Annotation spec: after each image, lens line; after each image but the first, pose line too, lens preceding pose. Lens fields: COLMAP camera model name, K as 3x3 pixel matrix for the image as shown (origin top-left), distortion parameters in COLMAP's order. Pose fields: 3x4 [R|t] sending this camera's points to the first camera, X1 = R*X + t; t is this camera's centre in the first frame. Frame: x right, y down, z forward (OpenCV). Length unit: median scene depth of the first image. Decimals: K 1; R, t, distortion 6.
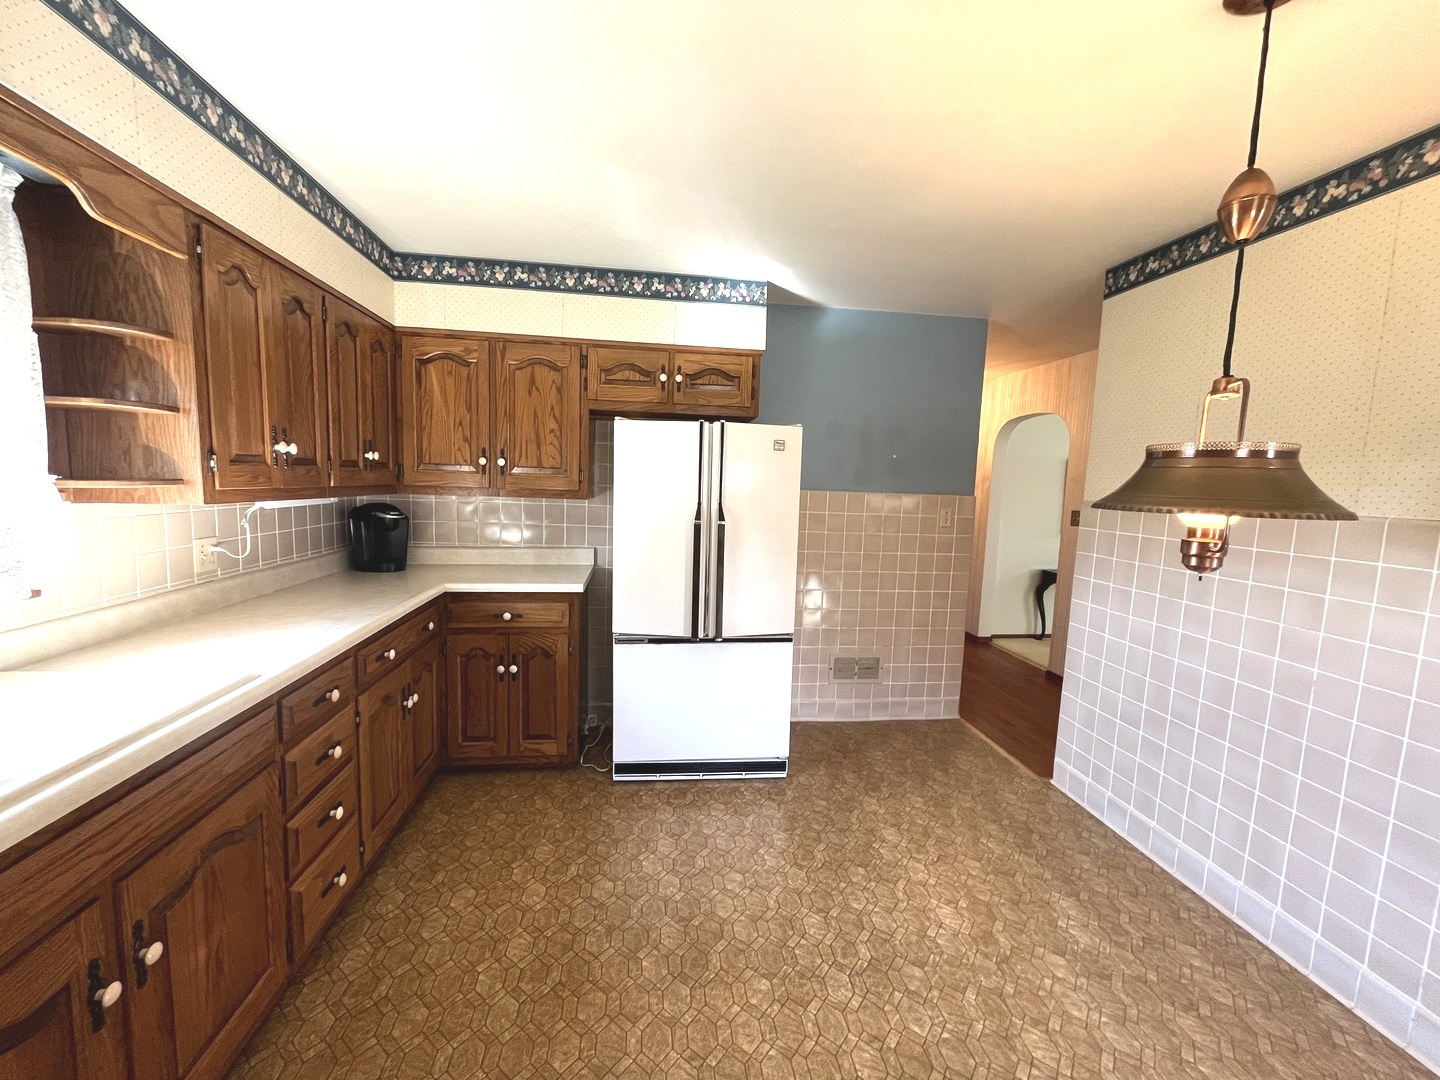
lens RADIAL K [[581.3, 0, 718.2], [0, 581.3, 544.8], [0, 0, 1]] dist [-0.004196, -0.000251]
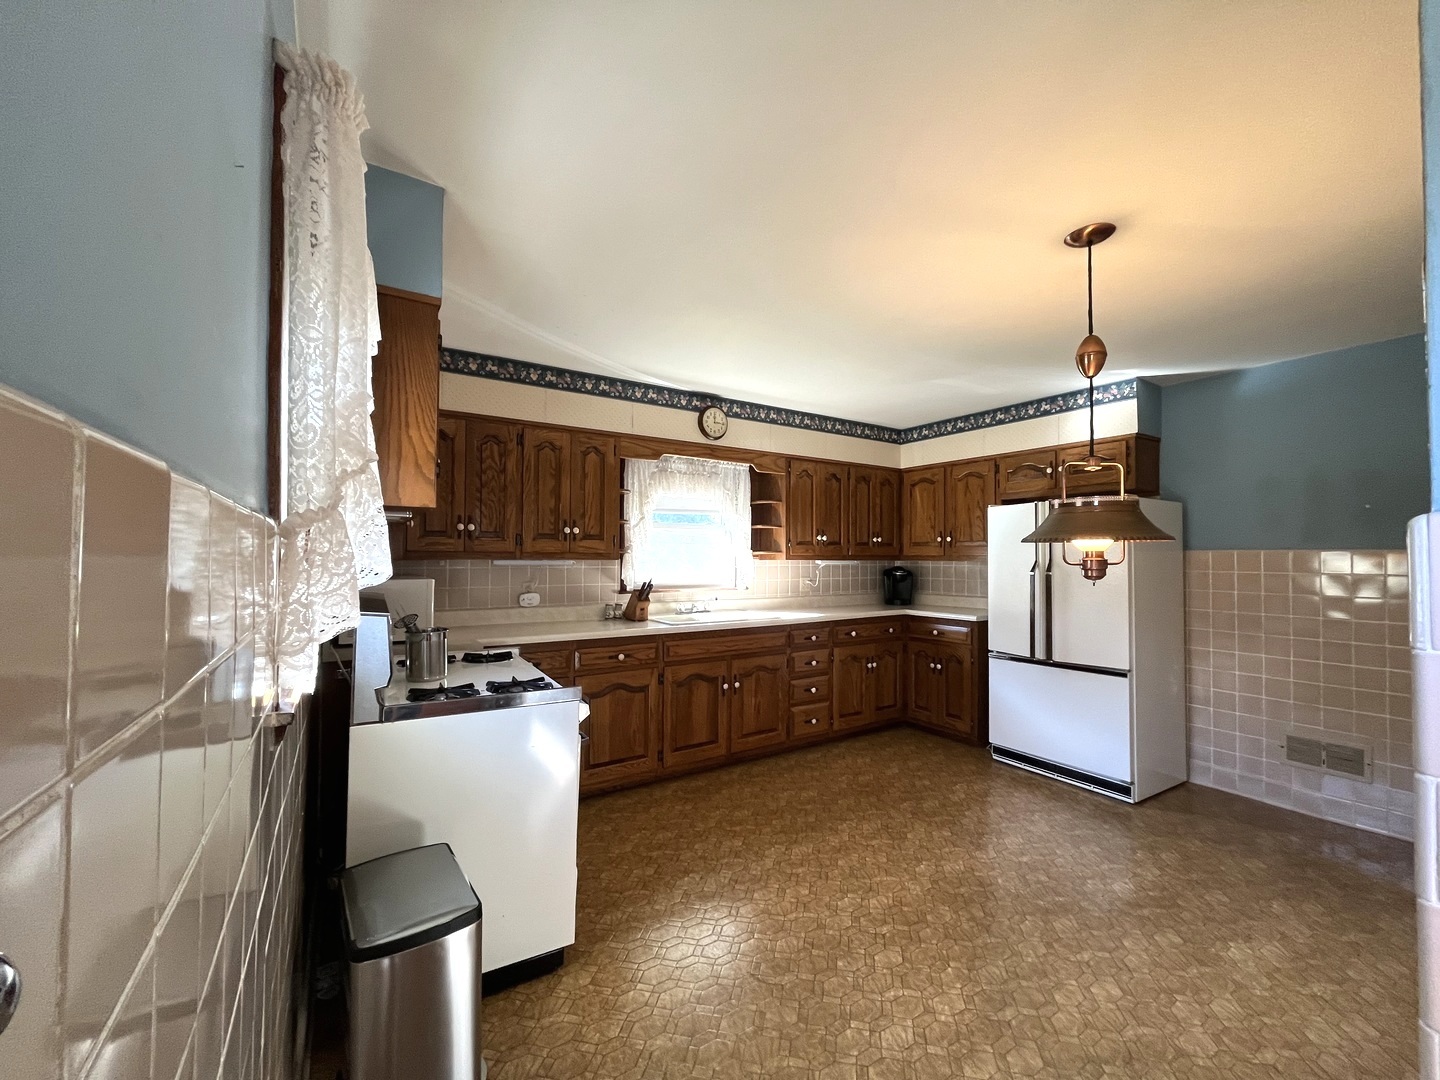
lens RADIAL K [[581.3, 0, 718.2], [0, 581.3, 544.8], [0, 0, 1]] dist [-0.004196, -0.000251]
pose [[0.428751, -0.049505, -0.902065, 1.033978], [-0.088745, 0.991360, -0.096586, 0.109052], [0.899053, 0.121465, 0.420653, -0.317987]]
